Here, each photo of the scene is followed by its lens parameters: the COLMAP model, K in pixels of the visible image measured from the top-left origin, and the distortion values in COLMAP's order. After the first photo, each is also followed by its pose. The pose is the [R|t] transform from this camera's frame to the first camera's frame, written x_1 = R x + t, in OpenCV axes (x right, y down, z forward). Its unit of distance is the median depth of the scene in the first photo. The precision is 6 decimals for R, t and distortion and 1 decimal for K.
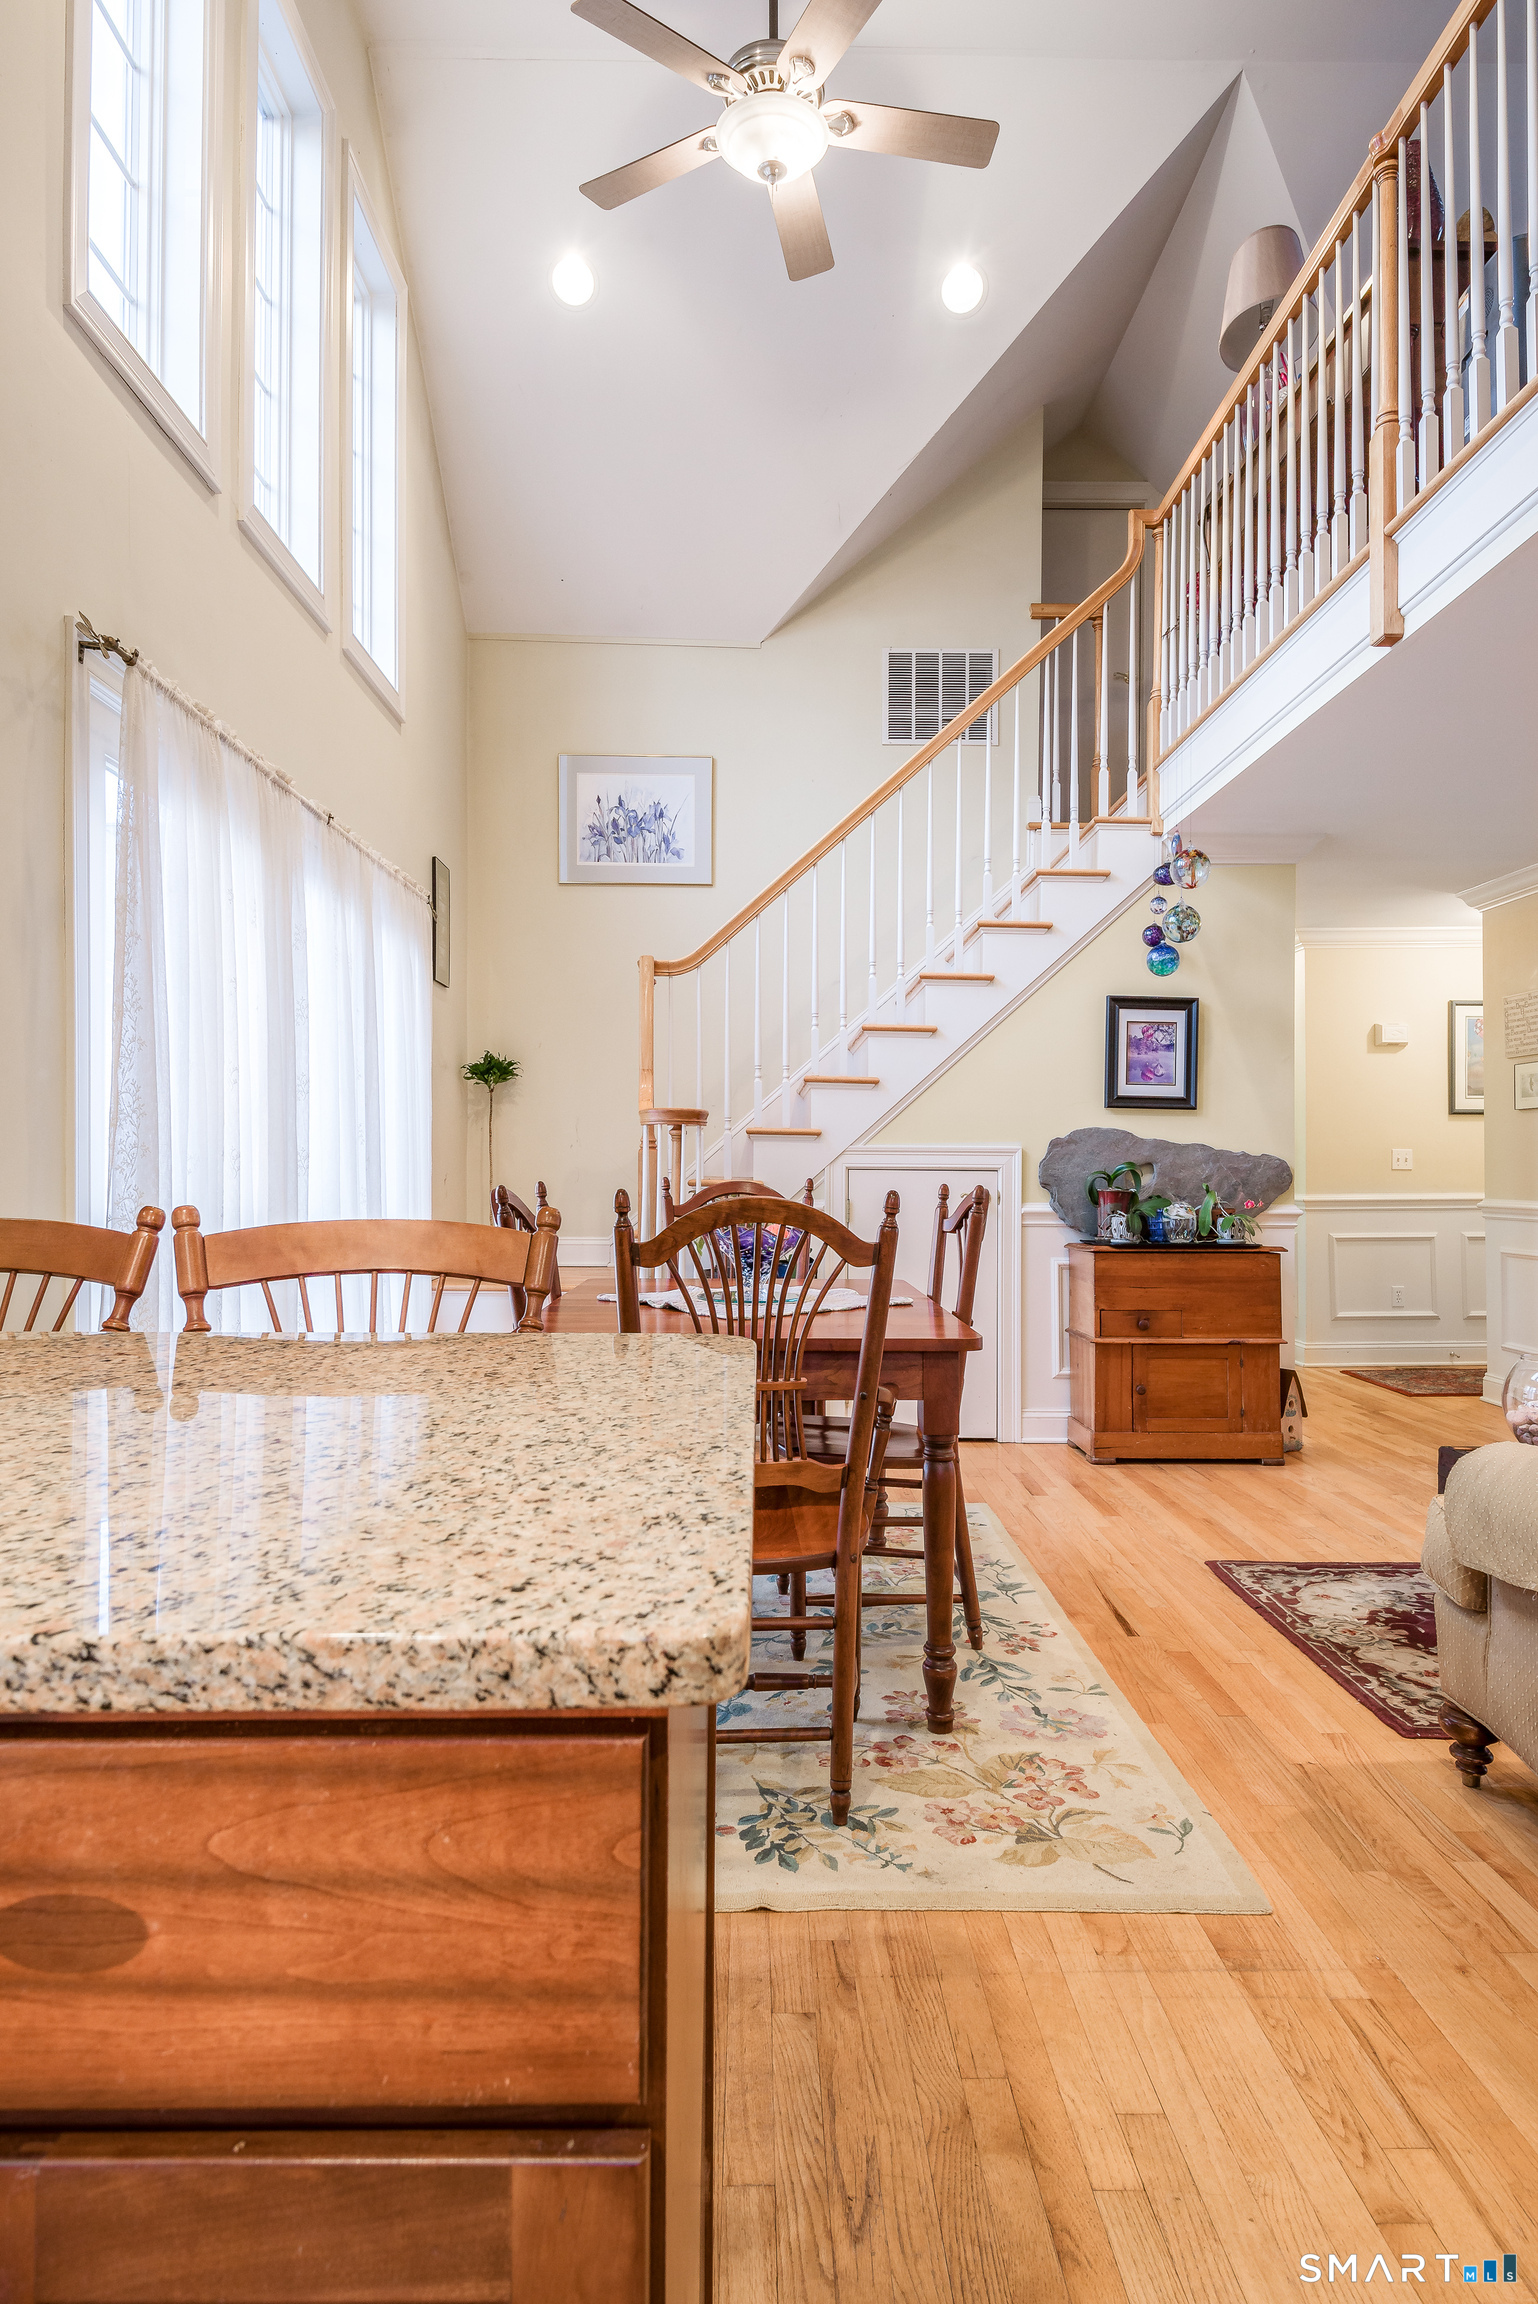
lens RADIAL K [[1330.7, 0, 775.6], [0, 1330.7, 1152.2], [0, 0, 1]] dist [0.018172, -0.008836]
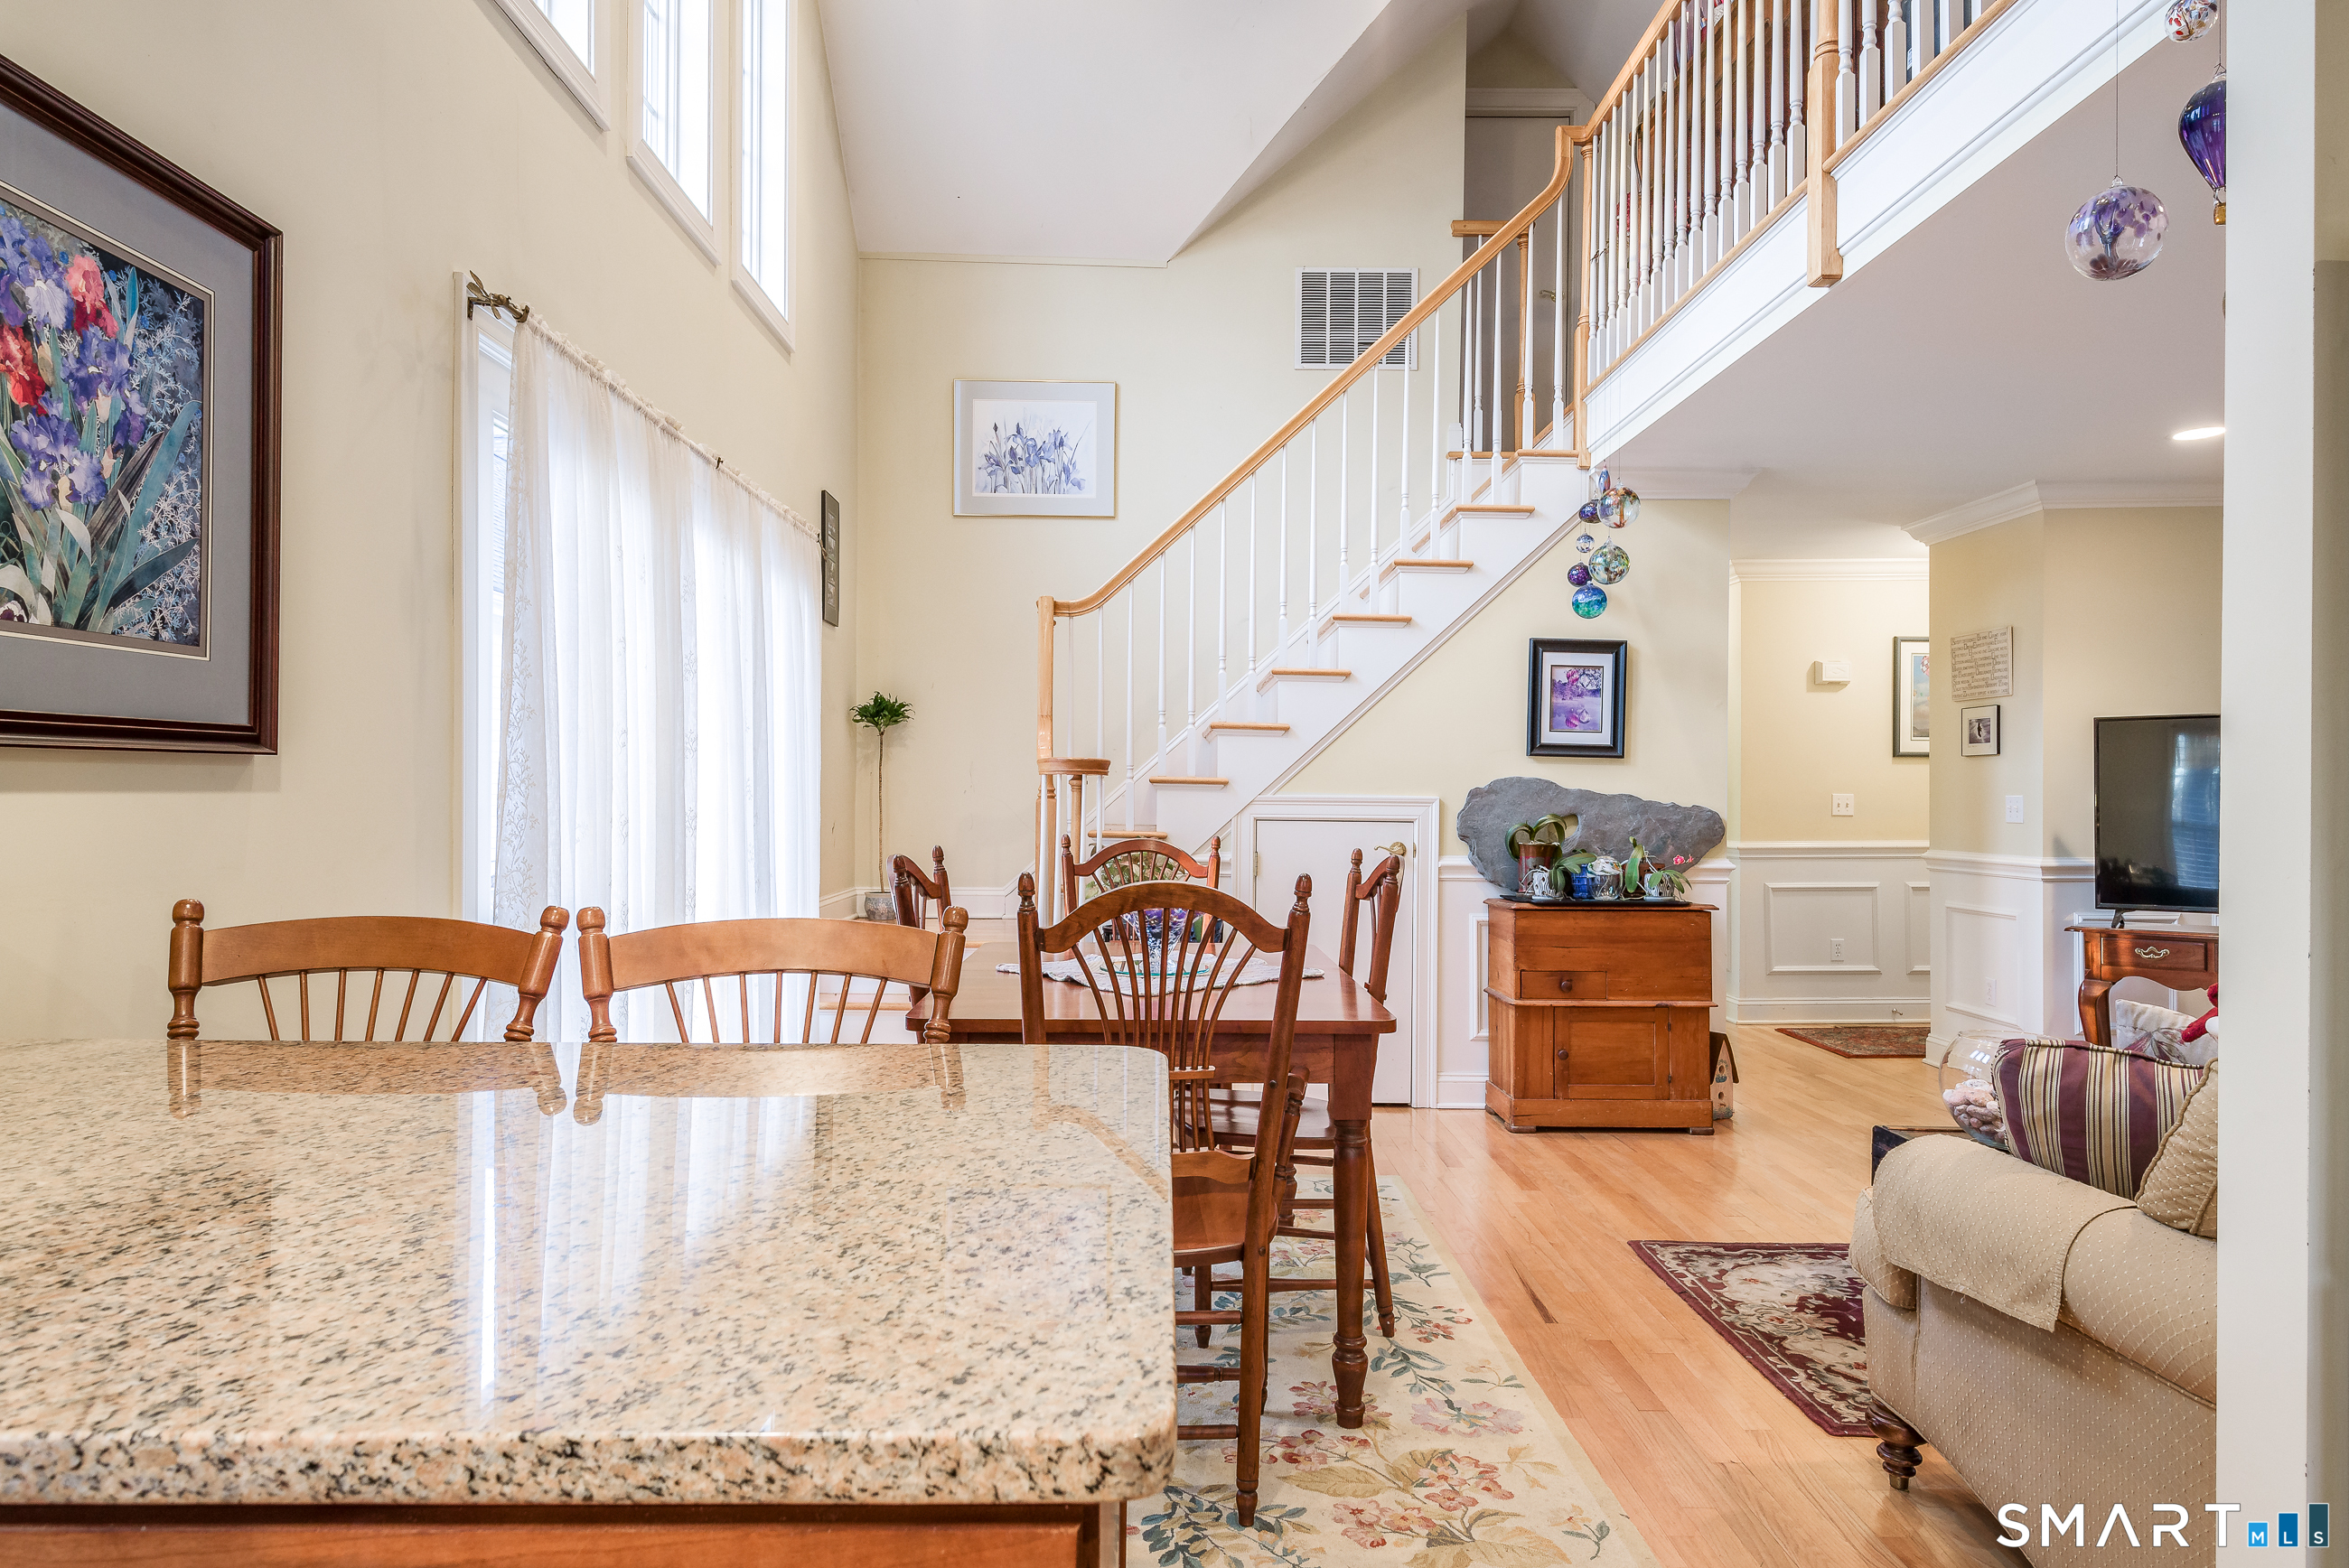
lens RADIAL K [[1420.5, 0, 1169.2], [0, 1420.5, 783.0], [0, 0, 1]] dist [0.020205, -0.012747]
pose [[0.999969, 0.005571, -0.005480, -0.002383], [-0.005549, 0.999977, 0.004007, -0.018095], [0.005502, -0.003977, 0.999977, -0.016334]]
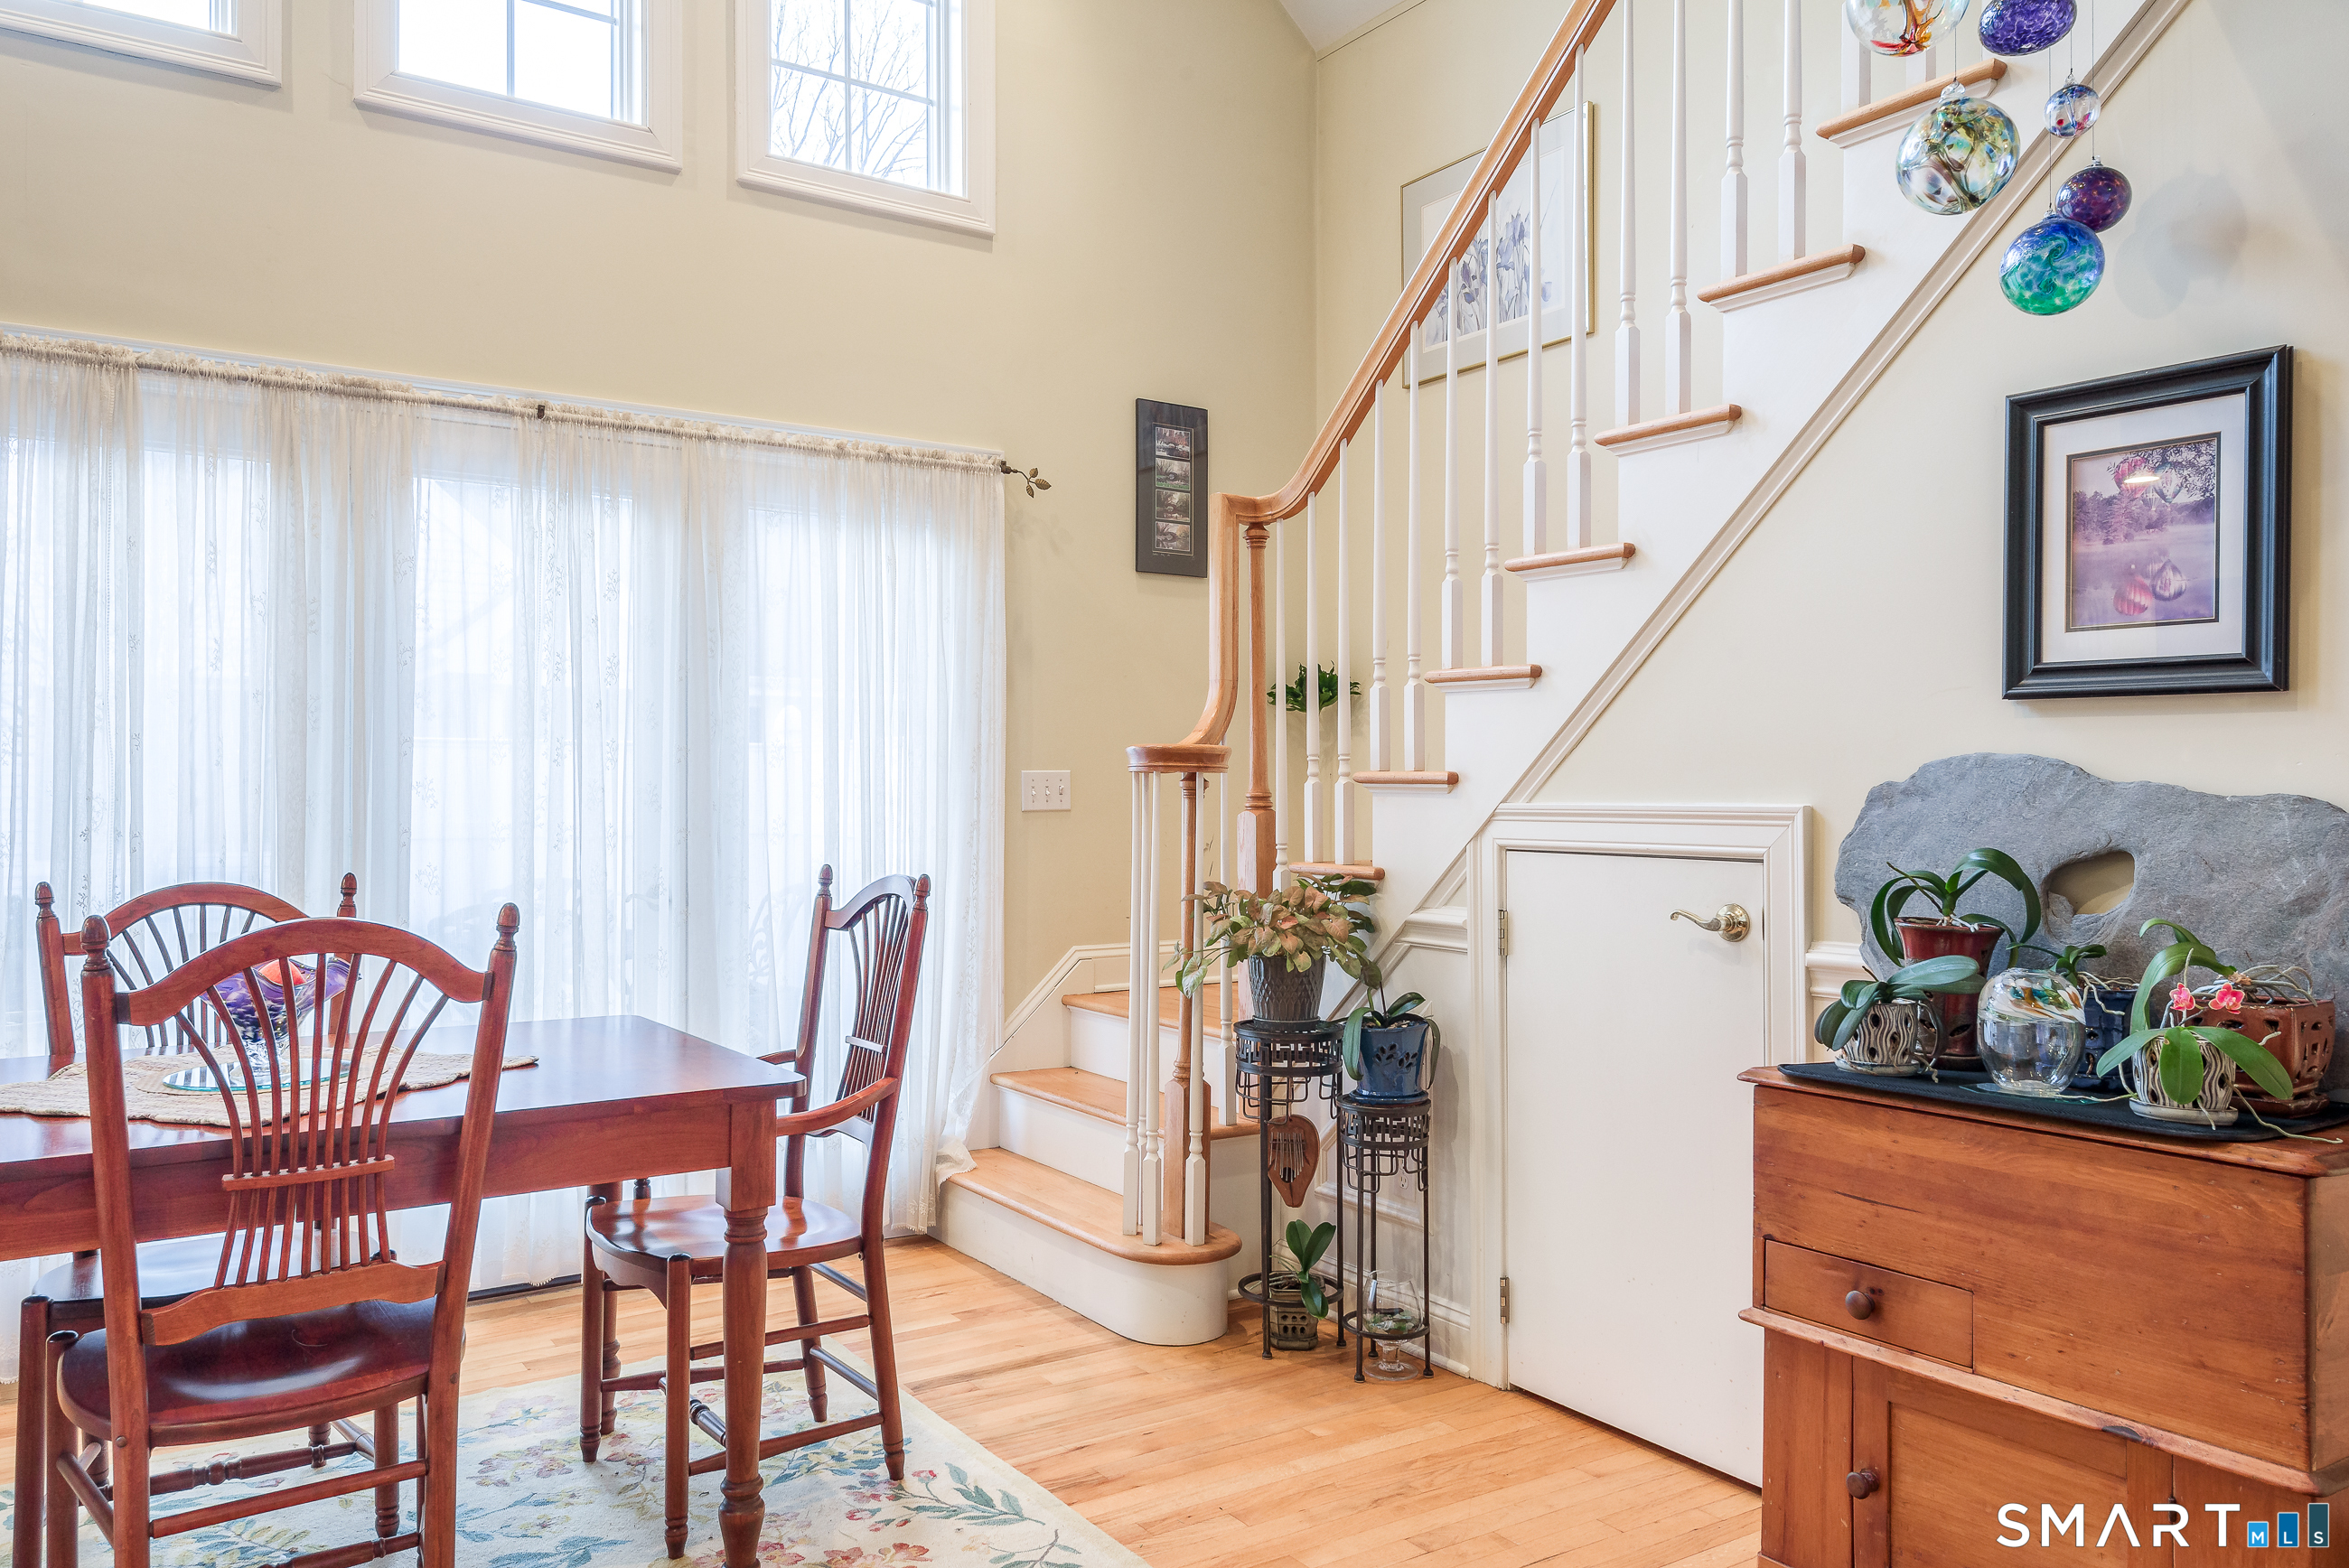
lens RADIAL K [[1657.8, 0, 1149.7], [0, 1657.8, 777.0], [0, 0, 1]] dist [-0.005564, -0.005379]
pose [[0.528929, -0.011812, -0.848584, 0.552778], [0.004902, 0.999929, -0.010863, -0.008566], [0.848652, 0.001586, 0.528950, 0.600454]]
